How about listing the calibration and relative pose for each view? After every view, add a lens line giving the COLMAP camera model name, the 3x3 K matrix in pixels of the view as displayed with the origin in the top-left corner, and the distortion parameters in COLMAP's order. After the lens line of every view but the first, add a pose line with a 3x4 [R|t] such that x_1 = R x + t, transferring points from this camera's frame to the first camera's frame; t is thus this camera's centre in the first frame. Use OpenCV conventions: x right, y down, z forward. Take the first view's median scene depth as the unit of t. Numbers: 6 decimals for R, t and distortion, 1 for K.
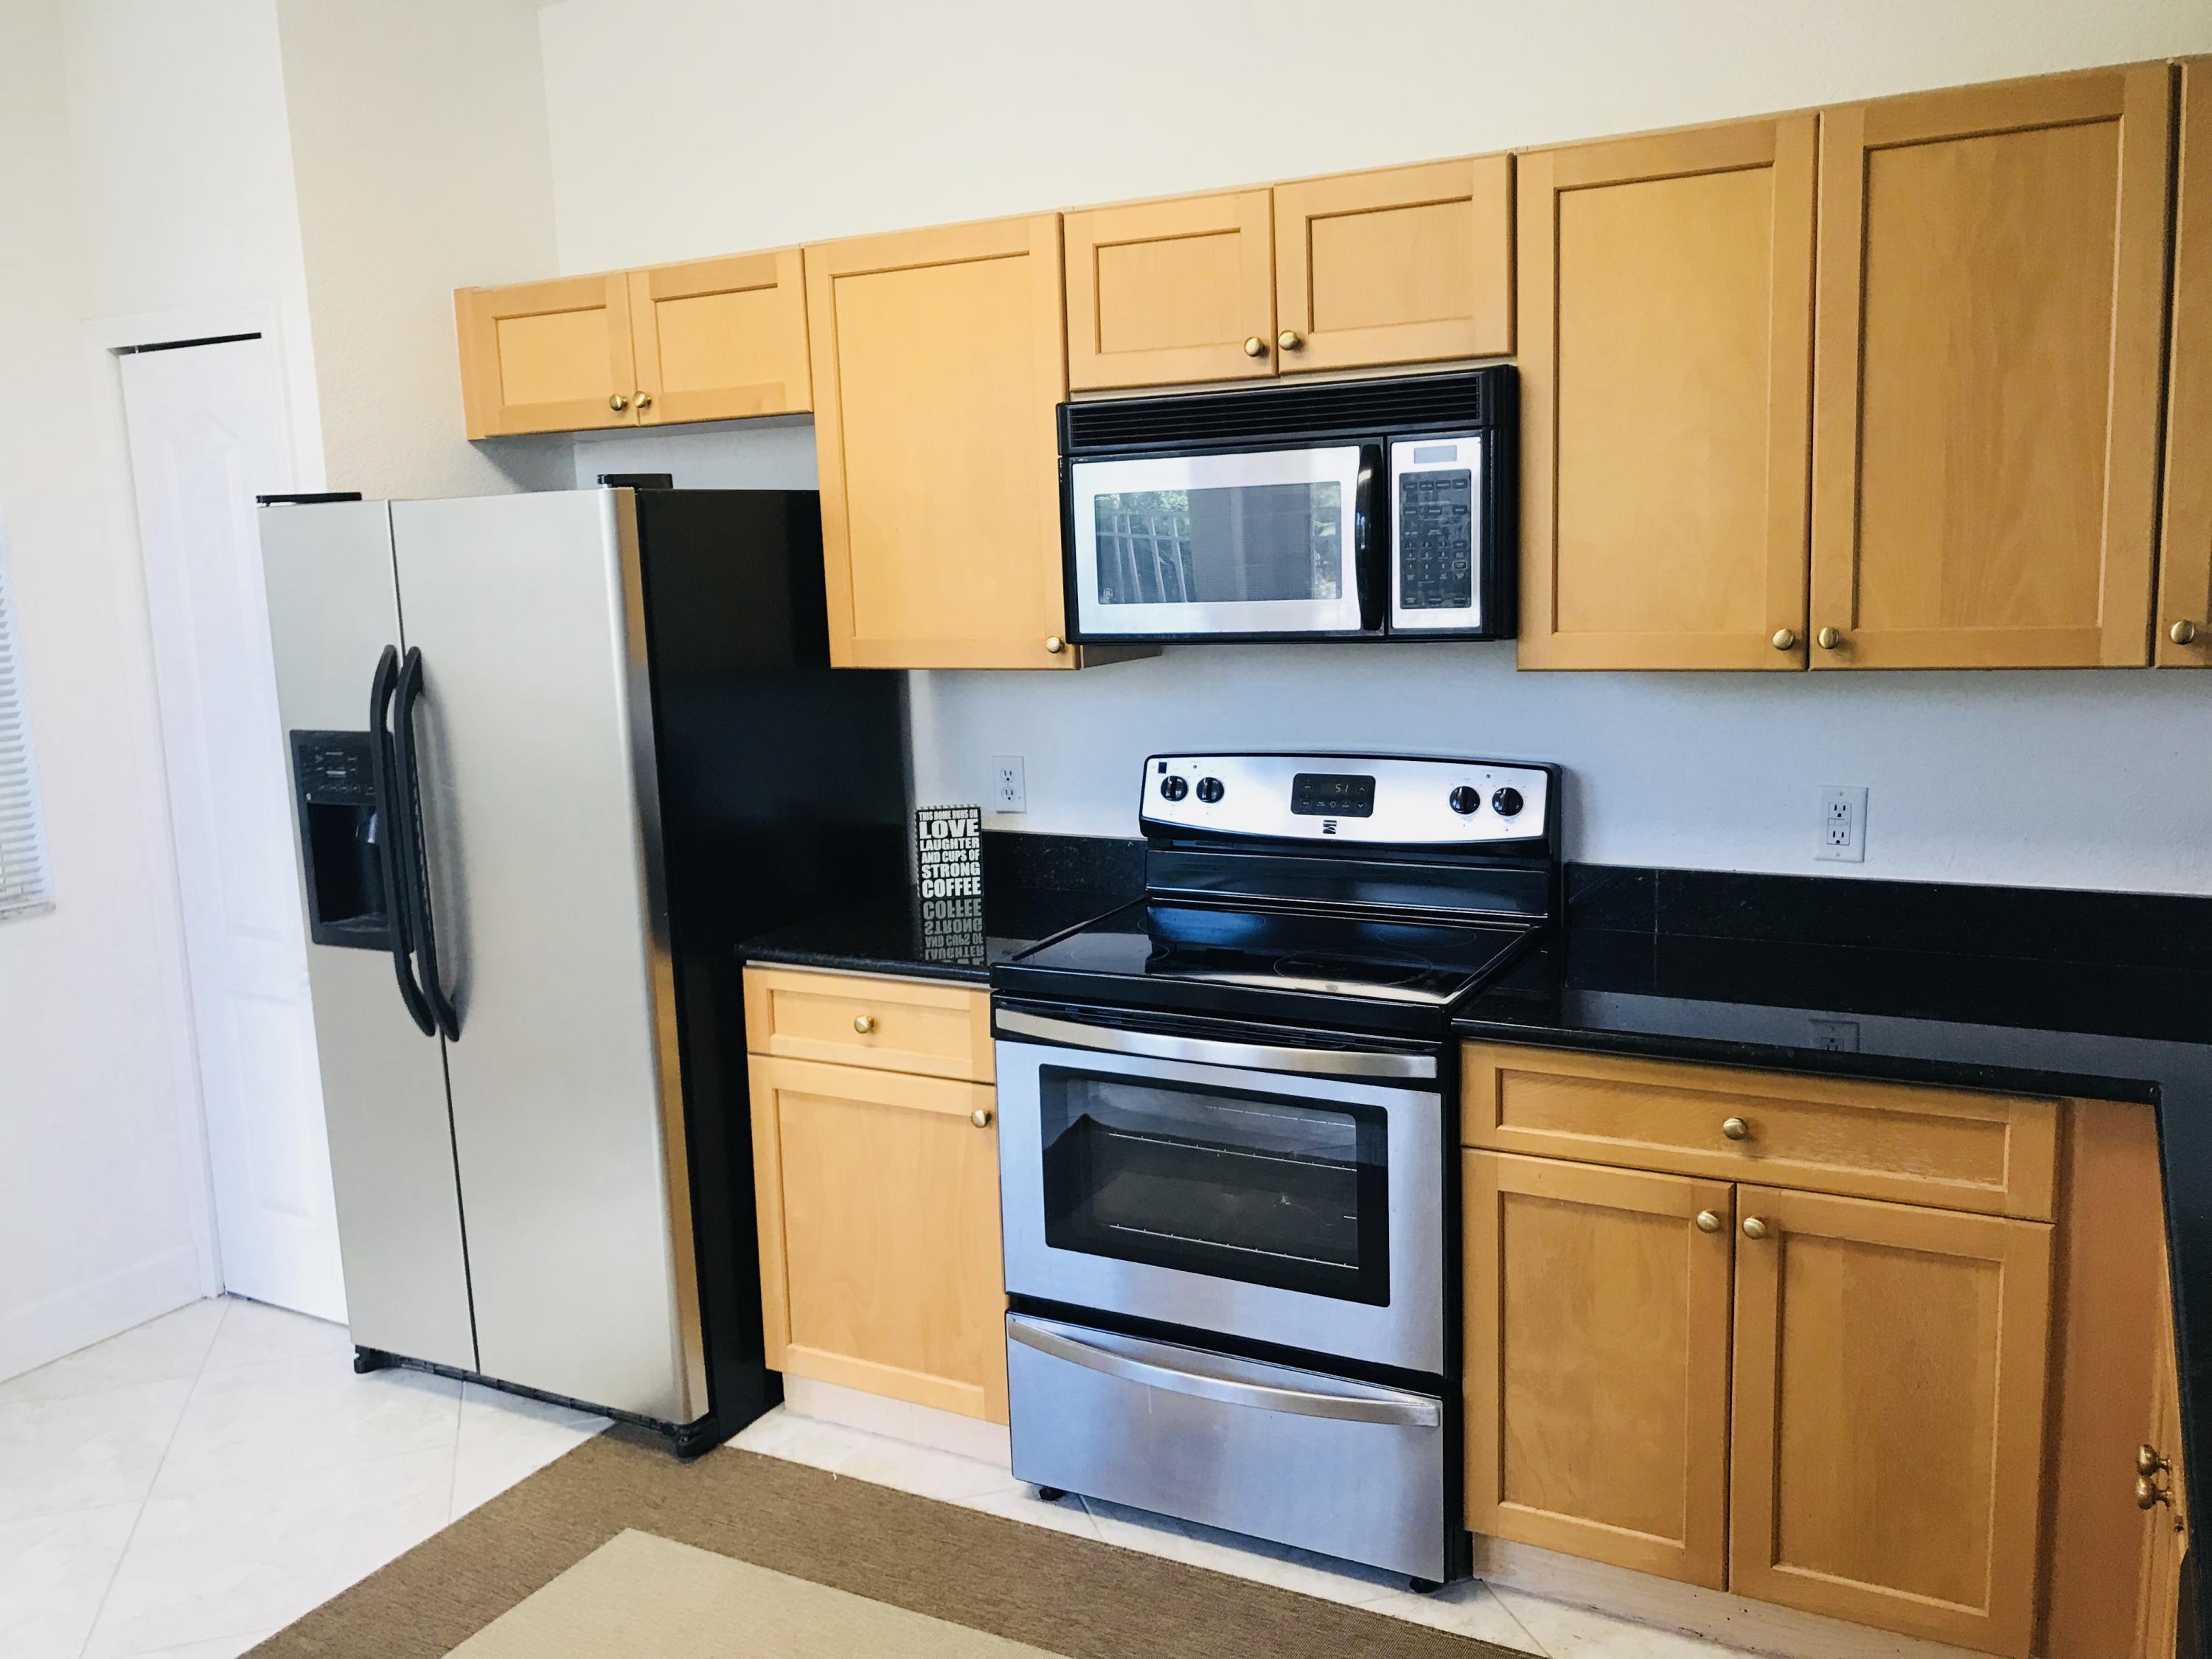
lens RADIAL K [[1811.6, 0, 1120.2], [0, 1811.6, 832.5], [0, 0, 1]] dist [0.042966, -0.063231]
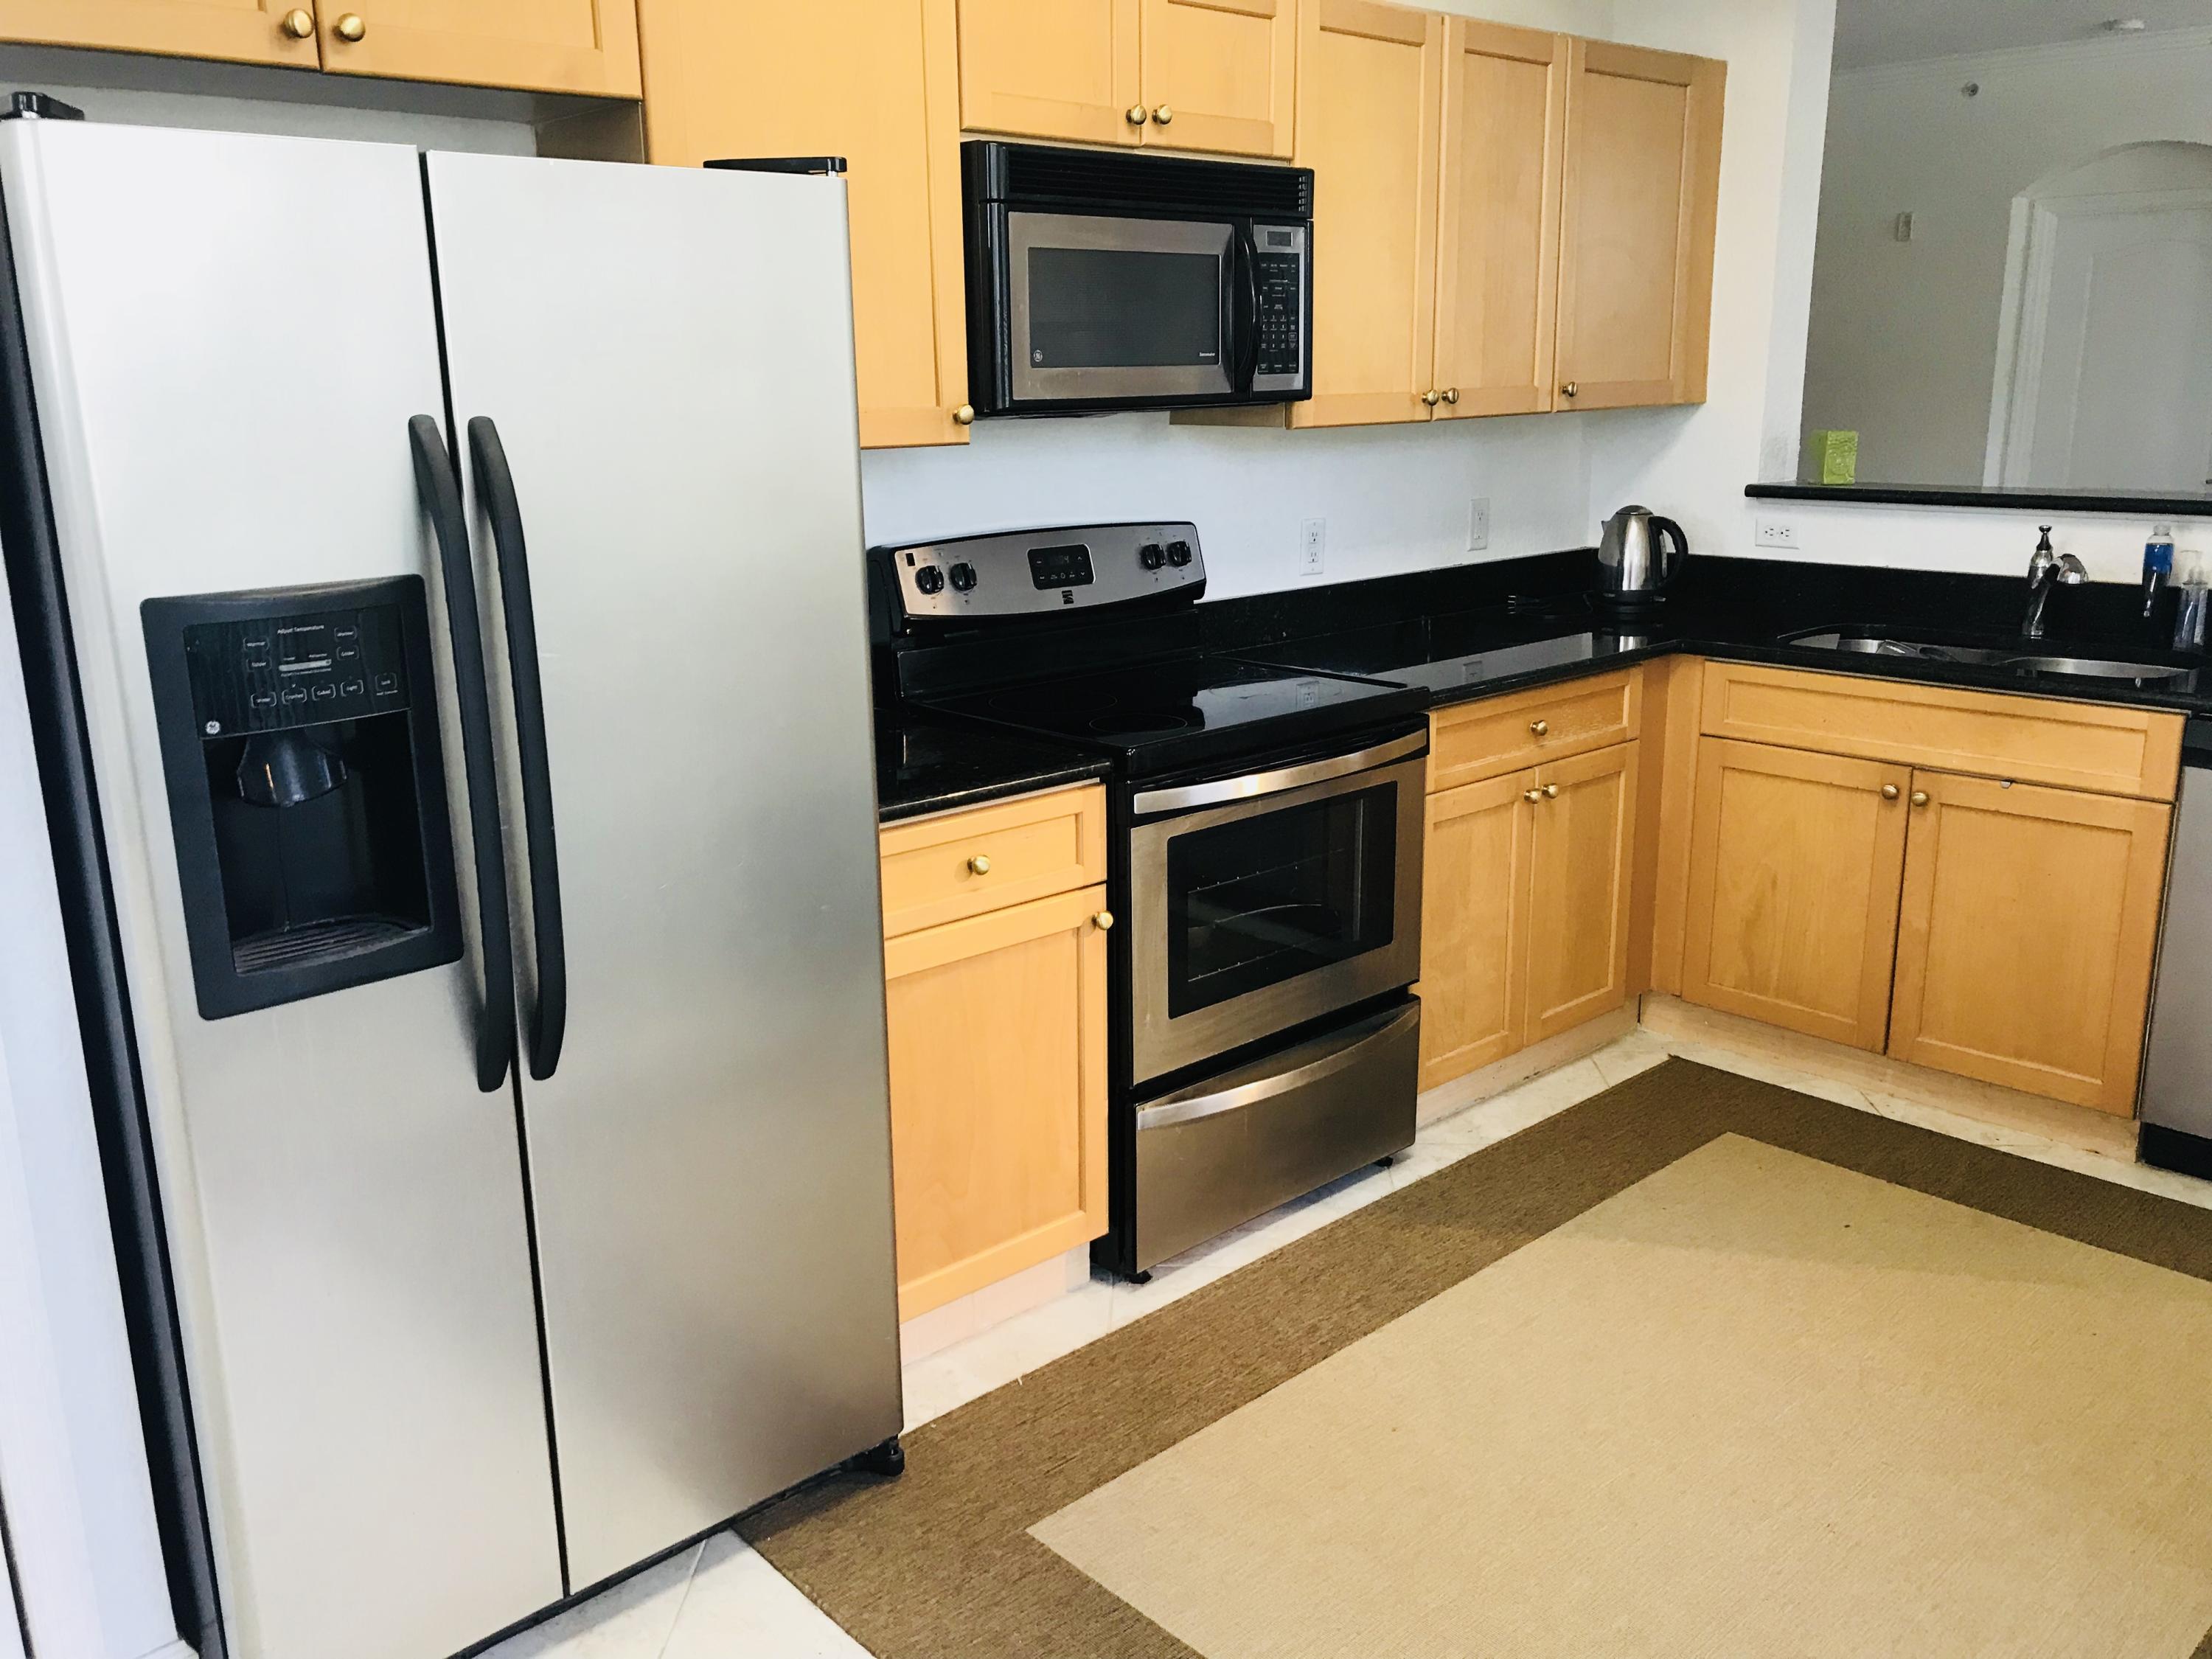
lens RADIAL K [[1811.6, 0, 1110.6], [0, 1811.6, 839.5], [0, 0, 1]] dist [0.042966, -0.063231]
pose [[0.323573, -0.208442, 0.922959, -1.090357], [0.154295, 0.974001, 0.165876, -0.045348], [-0.933538, 0.088735, 0.347322, 0.773972]]
